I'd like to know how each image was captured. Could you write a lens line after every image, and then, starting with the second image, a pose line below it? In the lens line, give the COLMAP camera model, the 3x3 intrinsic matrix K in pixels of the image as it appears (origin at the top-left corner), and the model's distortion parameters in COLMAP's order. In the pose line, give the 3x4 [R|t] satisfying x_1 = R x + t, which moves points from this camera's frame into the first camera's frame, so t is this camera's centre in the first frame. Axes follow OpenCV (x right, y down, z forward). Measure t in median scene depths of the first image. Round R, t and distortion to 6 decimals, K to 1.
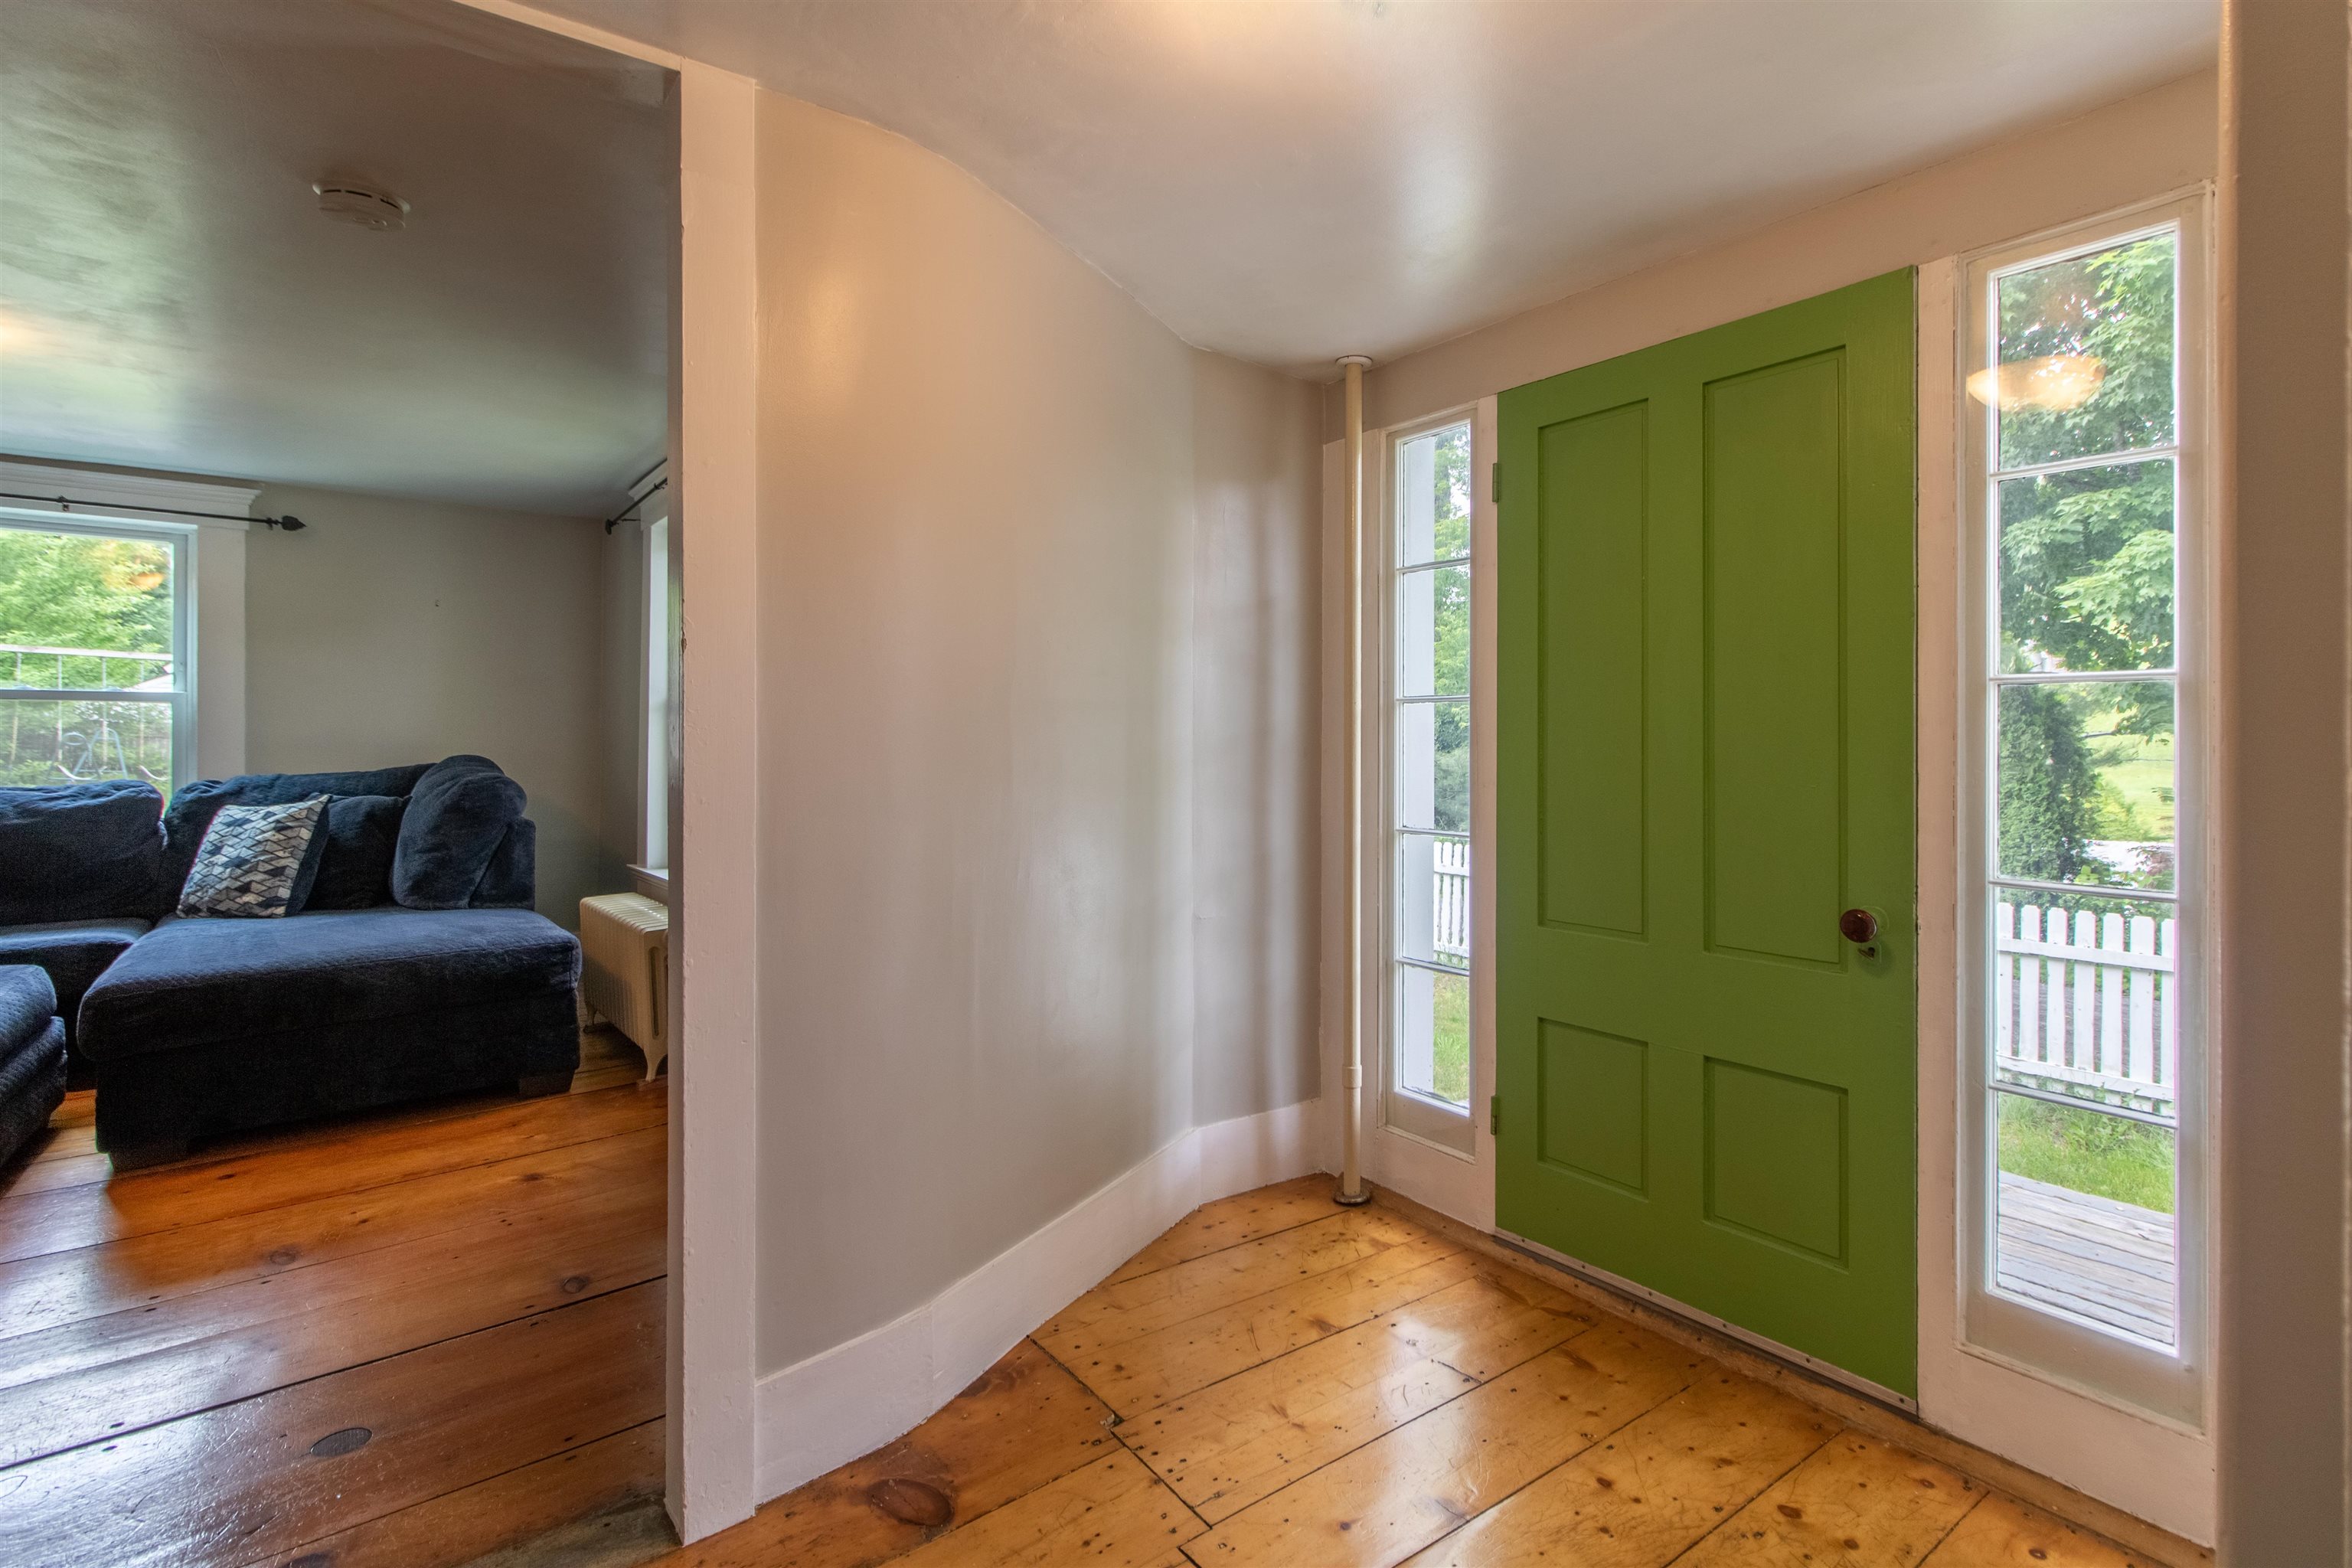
lens RADIAL K [[1087.3, 0, 1176.9], [0, 1087.3, 780.4], [0, 0, 1]] dist [0.015542, 0.000376]
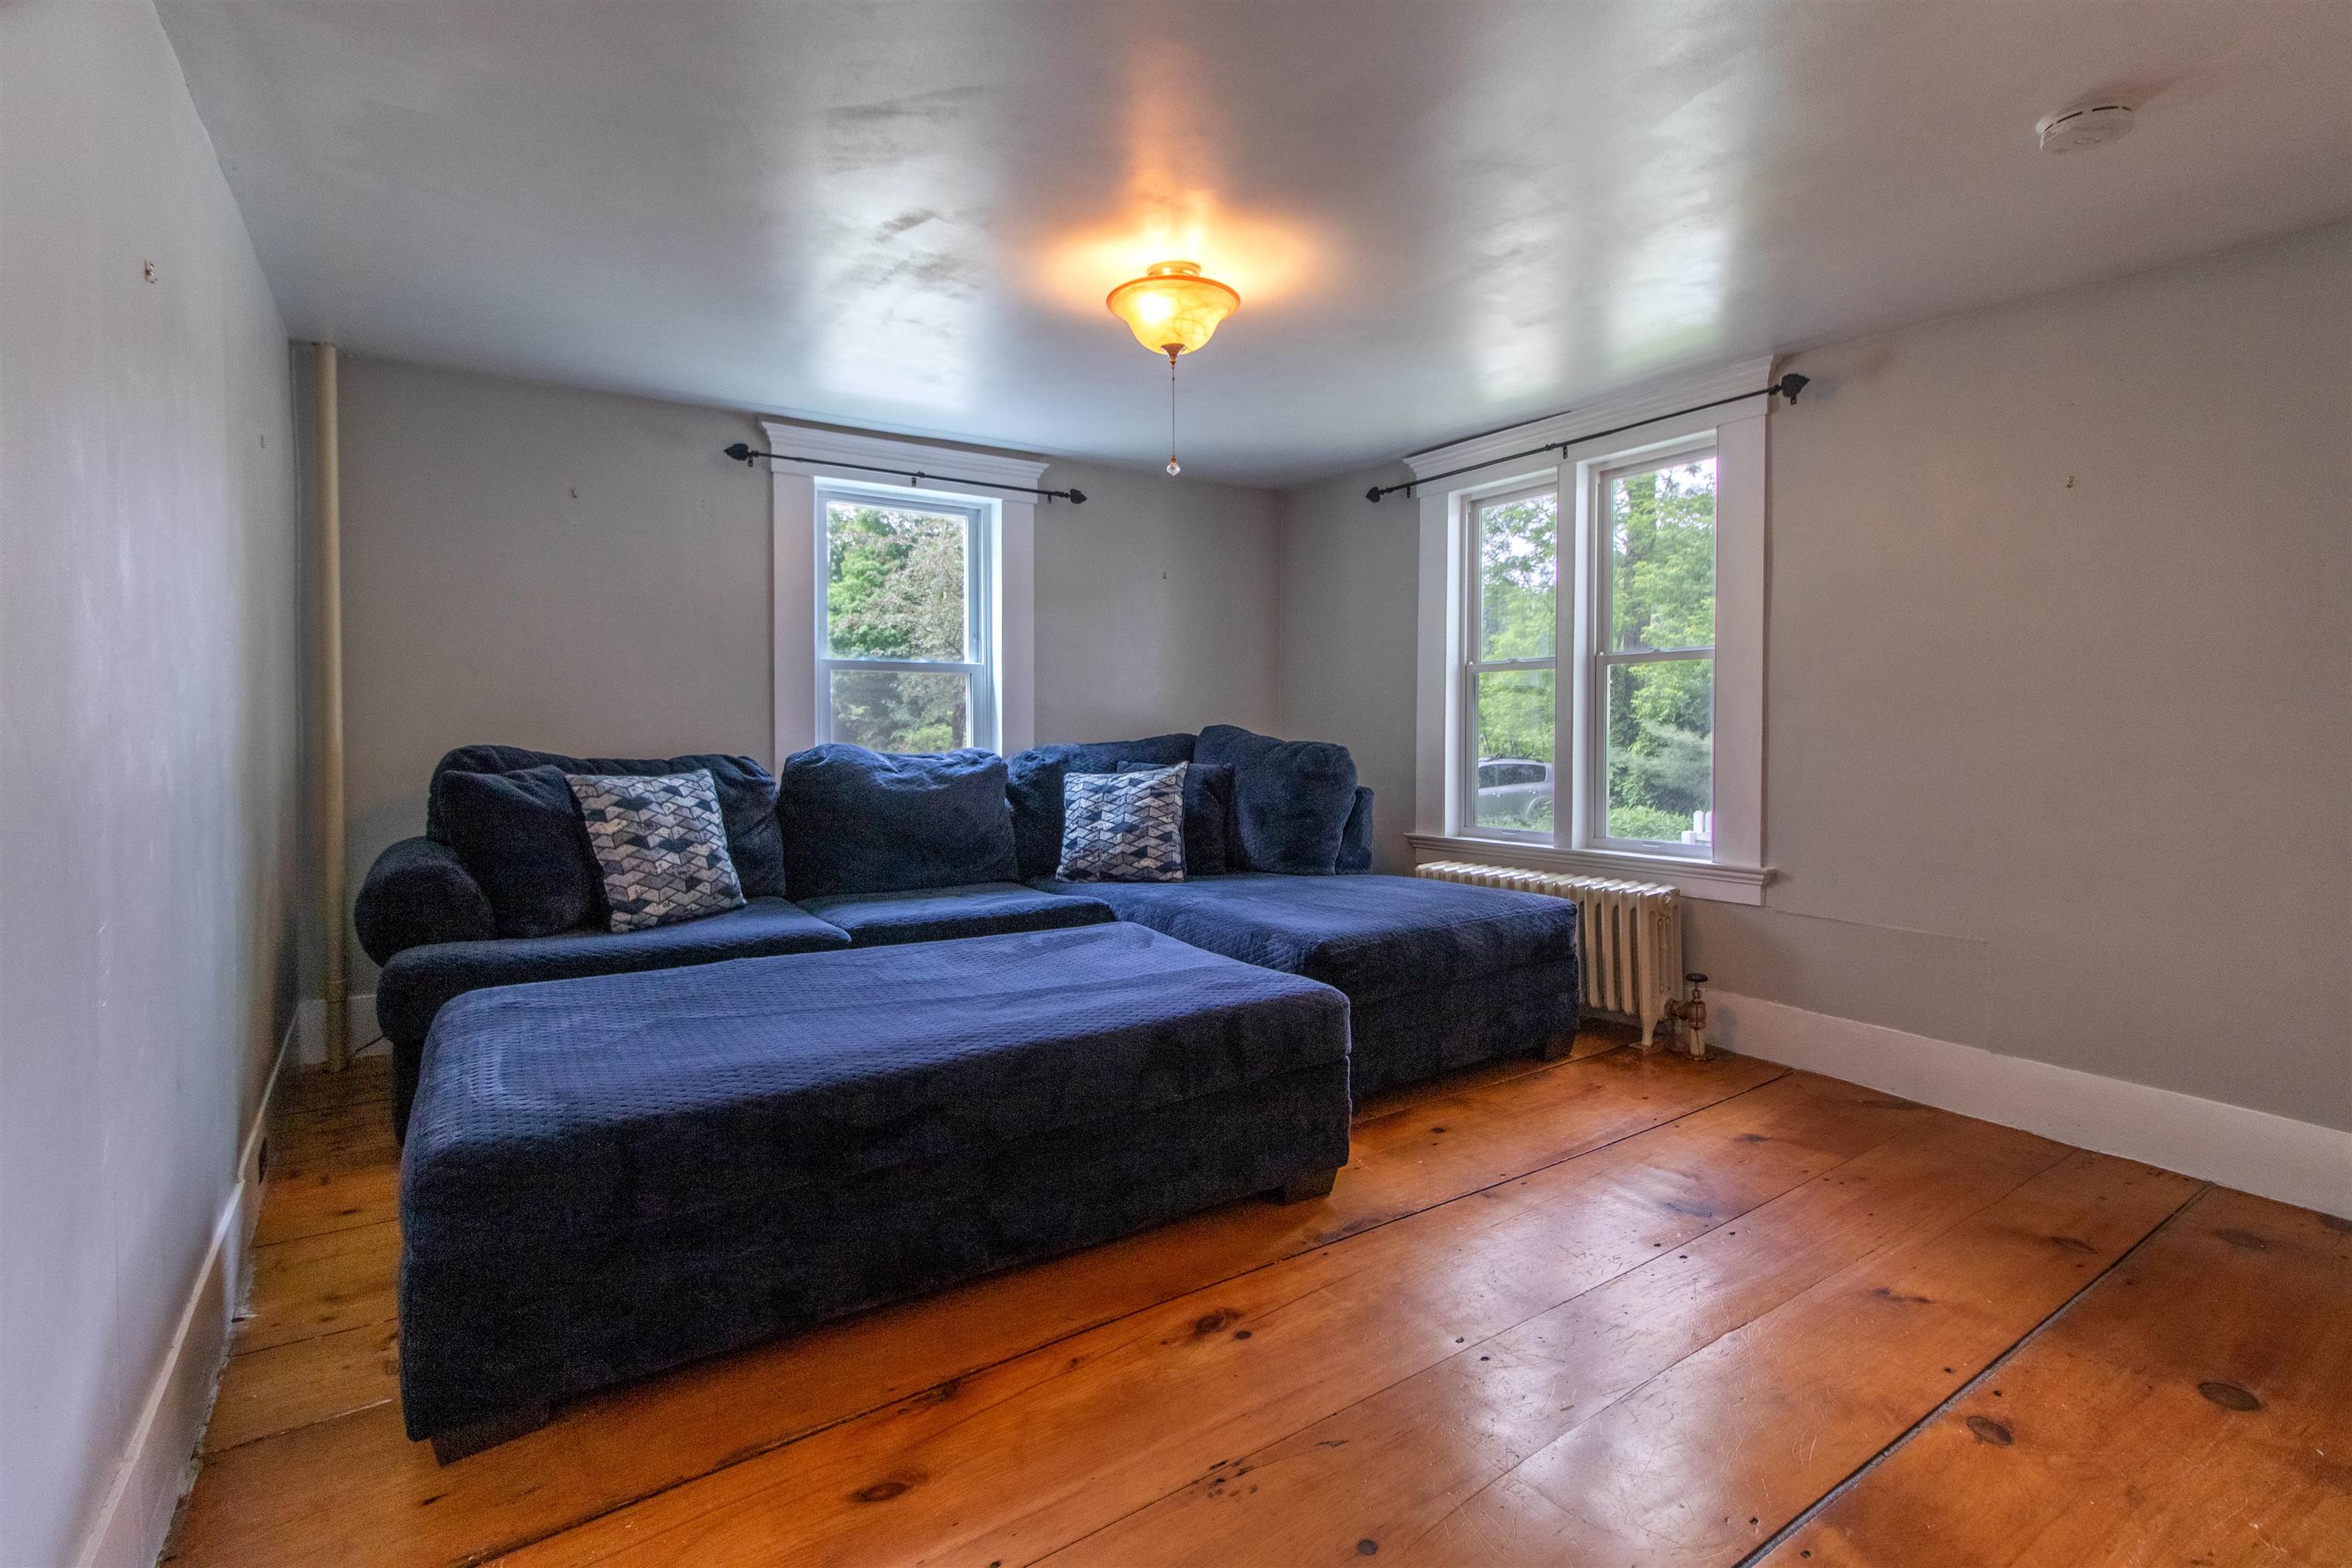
lens RADIAL K [[1087.3, 0, 1173.3], [0, 1087.3, 776.1], [0, 0, 1]] dist [0.015542, 0.000376]
pose [[0.999485, -0.003322, -0.031908, -0.770778], [0.003591, 0.999959, 0.008359, 0.018455], [0.031879, -0.008469, 0.999456, -0.001510]]
